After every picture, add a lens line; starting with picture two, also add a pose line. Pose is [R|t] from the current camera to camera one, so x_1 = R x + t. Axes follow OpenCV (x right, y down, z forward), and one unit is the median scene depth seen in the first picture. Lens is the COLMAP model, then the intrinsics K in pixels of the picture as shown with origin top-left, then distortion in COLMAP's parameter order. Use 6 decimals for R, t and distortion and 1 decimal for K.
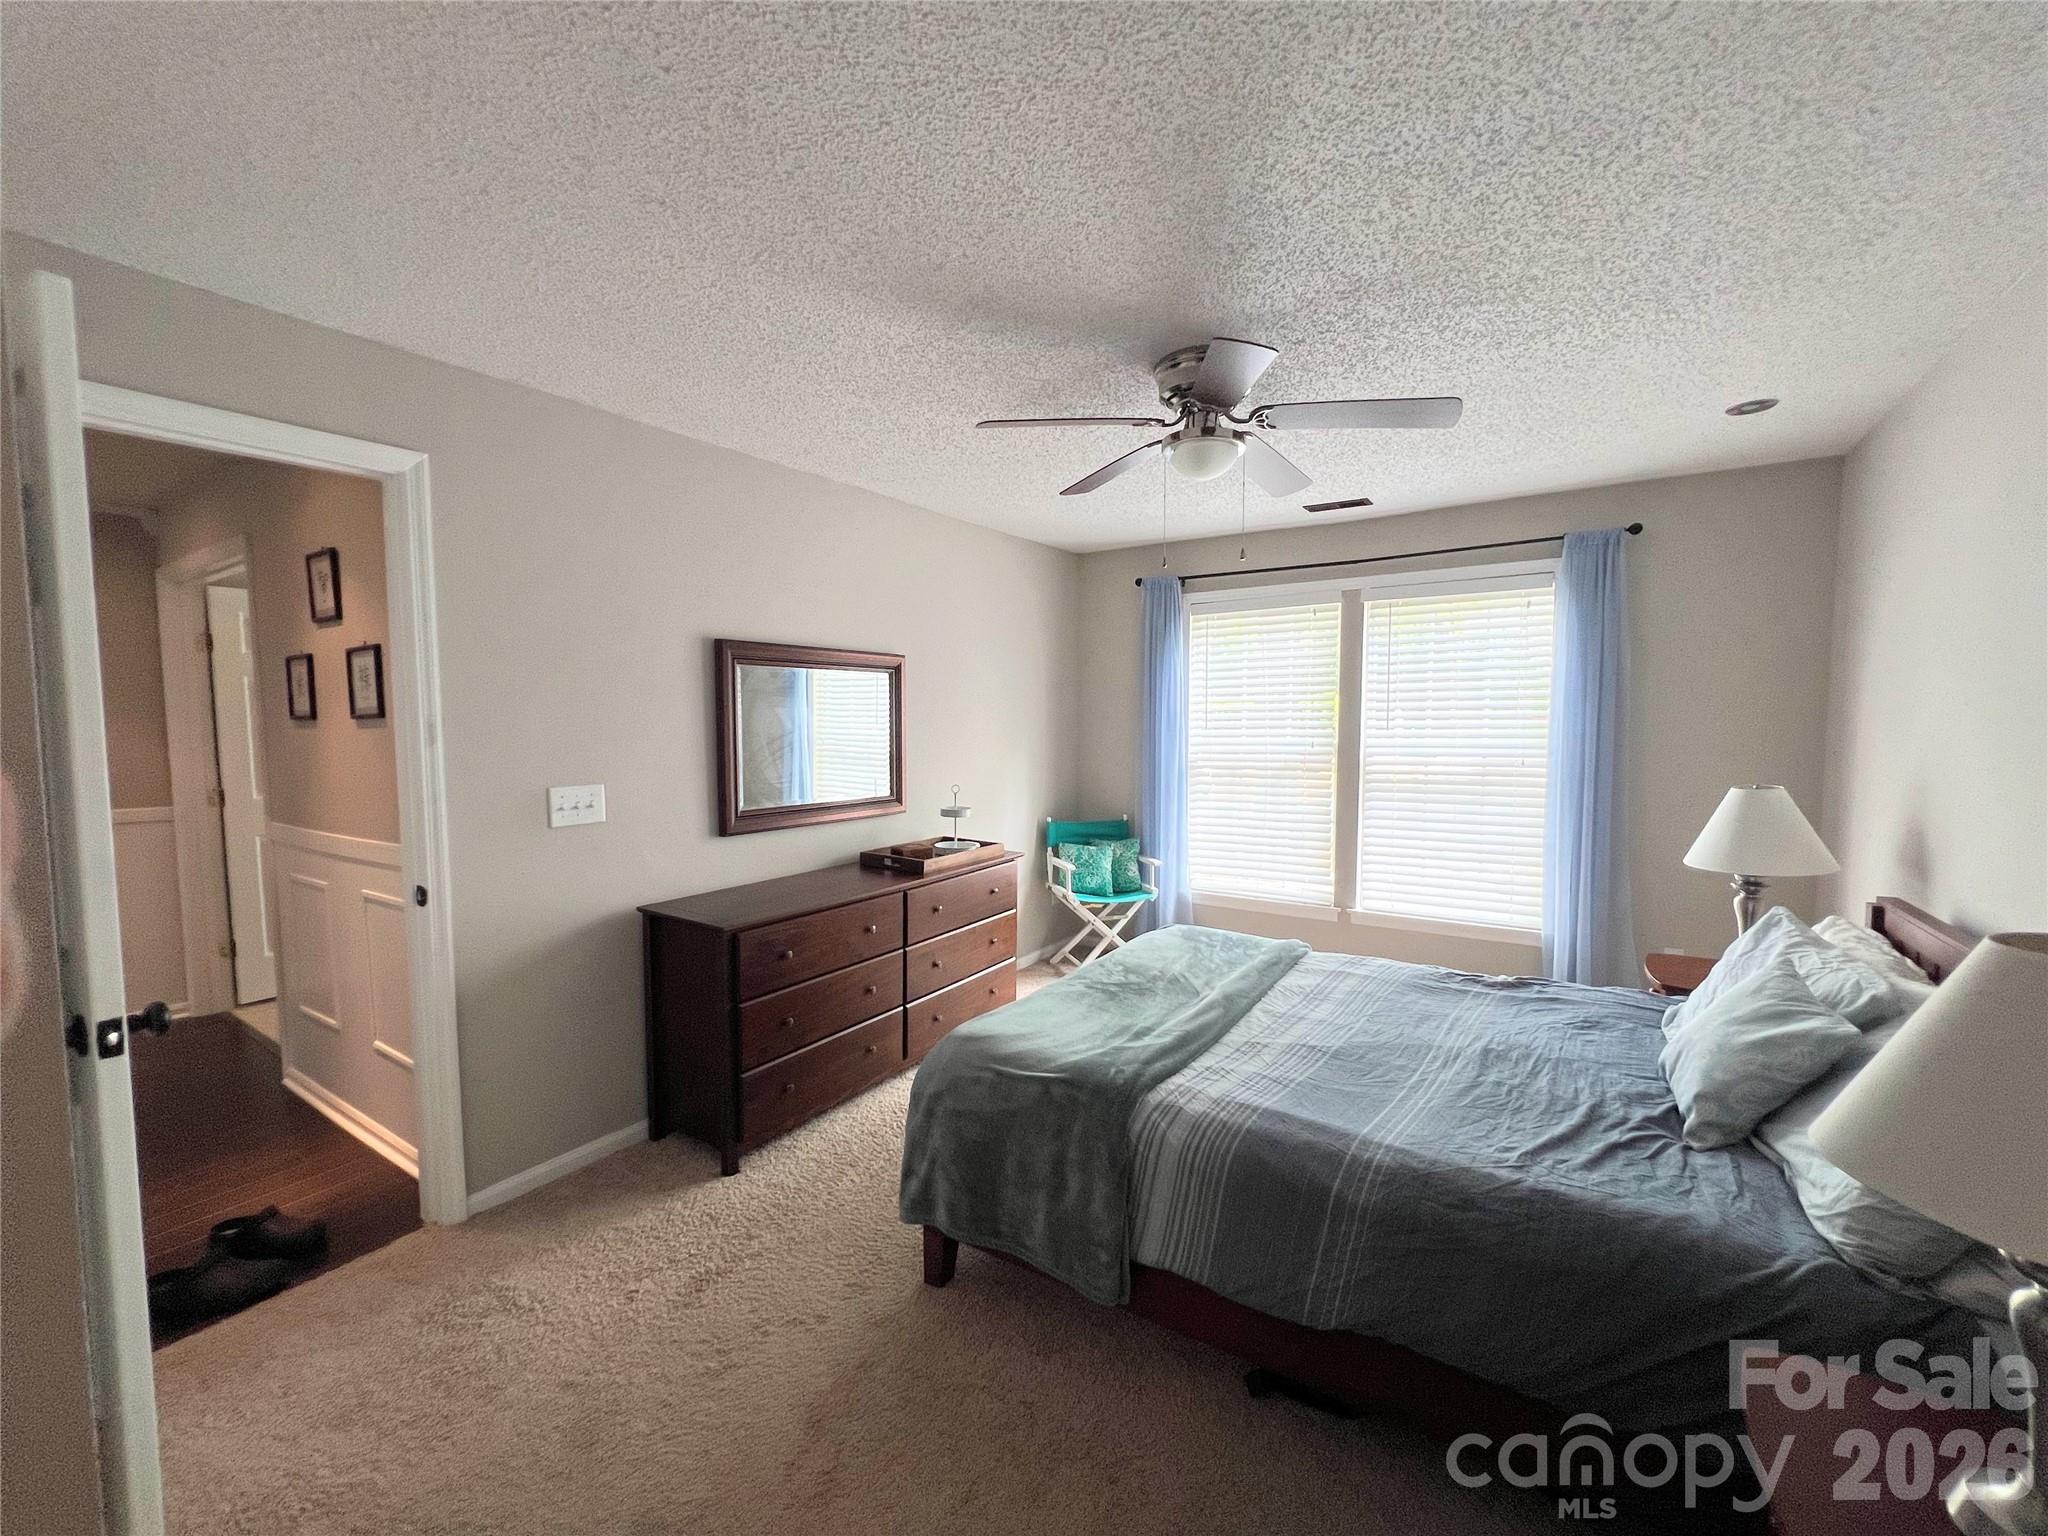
lens RADIAL K [[831.3, 0, 1024.1], [0, 831.3, 771.1], [0, 0, 1]] dist [-0.000819, 0.000063]
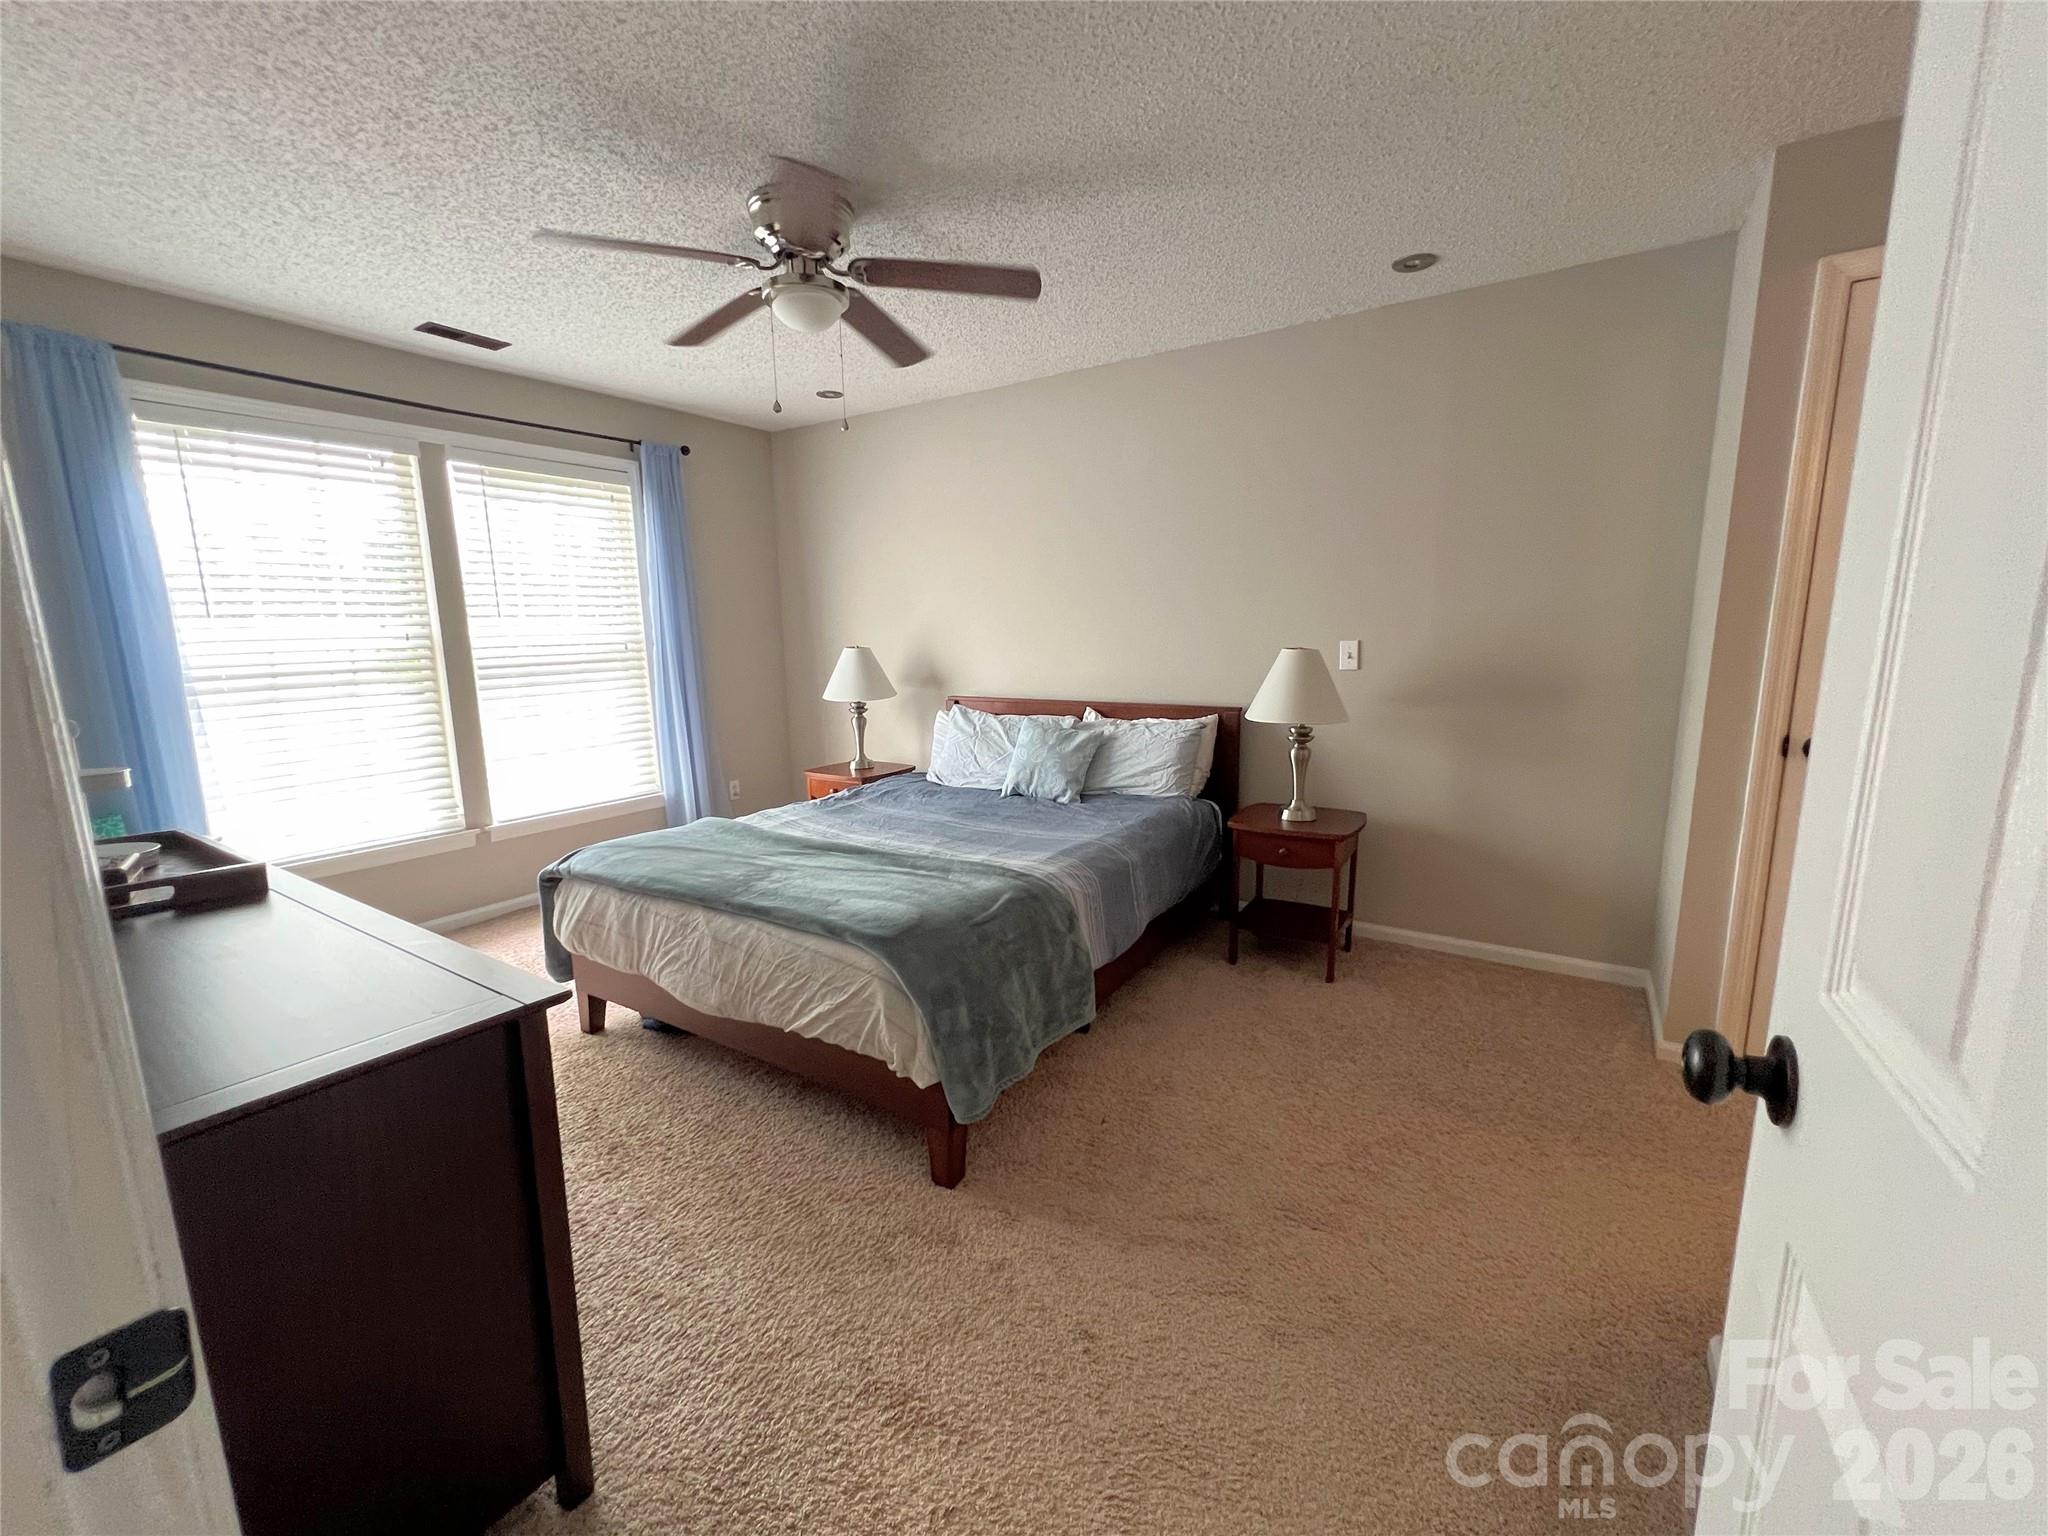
lens RADIAL K [[831.3, 0, 1024.1], [0, 831.3, 771.1], [0, 0, 1]] dist [-0.000819, 0.000063]
pose [[-0.013879, -0.175992, 0.984294, -0.601895], [0.068126, 0.981935, 0.176531, -0.004141], [-0.997580, 0.069506, -0.001638, 0.548104]]
